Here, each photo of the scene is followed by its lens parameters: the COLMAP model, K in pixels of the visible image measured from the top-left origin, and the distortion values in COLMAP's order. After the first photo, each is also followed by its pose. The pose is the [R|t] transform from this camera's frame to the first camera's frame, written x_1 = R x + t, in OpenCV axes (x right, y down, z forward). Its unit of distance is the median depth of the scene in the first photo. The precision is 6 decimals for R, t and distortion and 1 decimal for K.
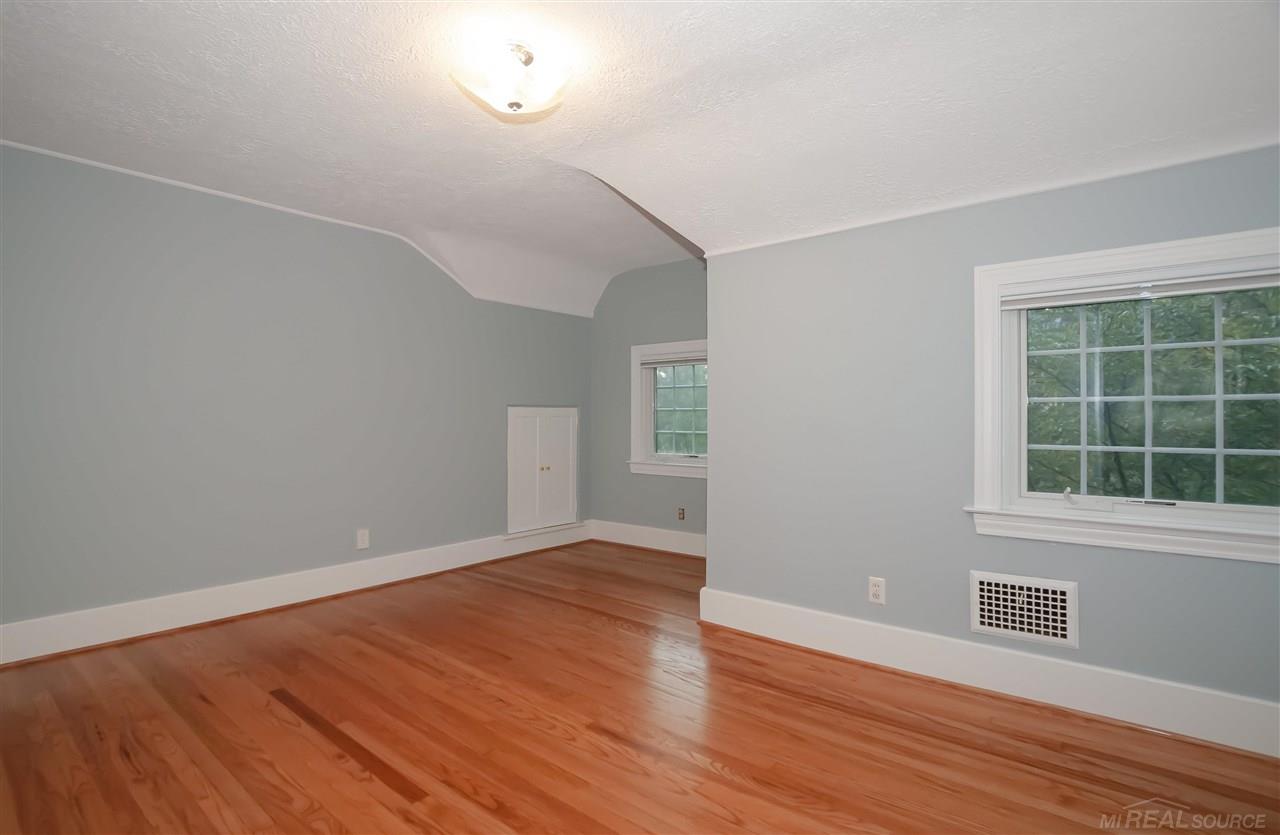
lens RADIAL K [[622.9, 0, 642.3], [0, 622.9, 410.8], [0, 0, 1]] dist [-0.003438, -0.000440]
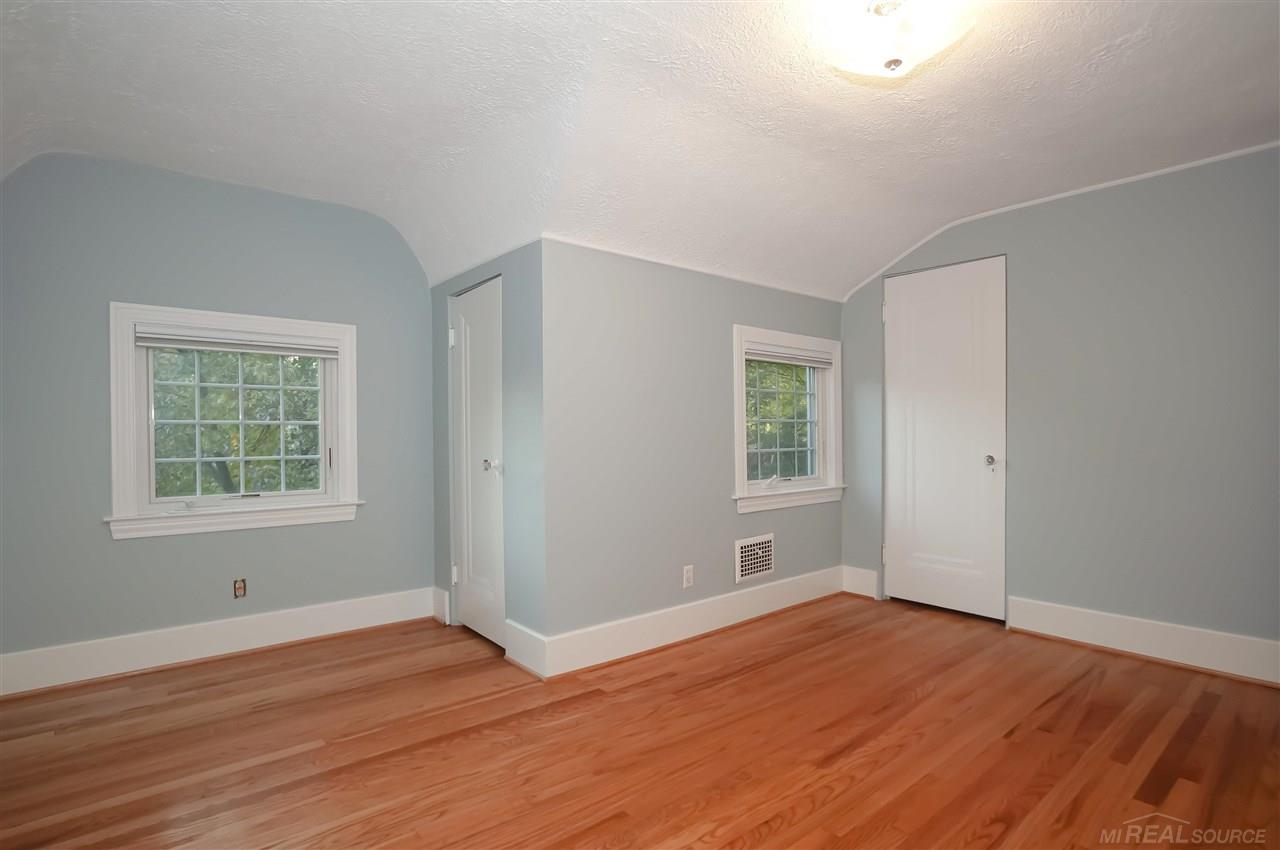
lens RADIAL K [[646.4, 0, 641.4], [0, 646.4, 431.1], [0, 0, 1]] dist [-0.003433, 0.000396]
pose [[0.203686, -0.023547, 0.978753, -0.950726], [-0.015150, 0.999515, 0.027200, -0.030164], [-0.978919, -0.020368, 0.203230, 0.920562]]
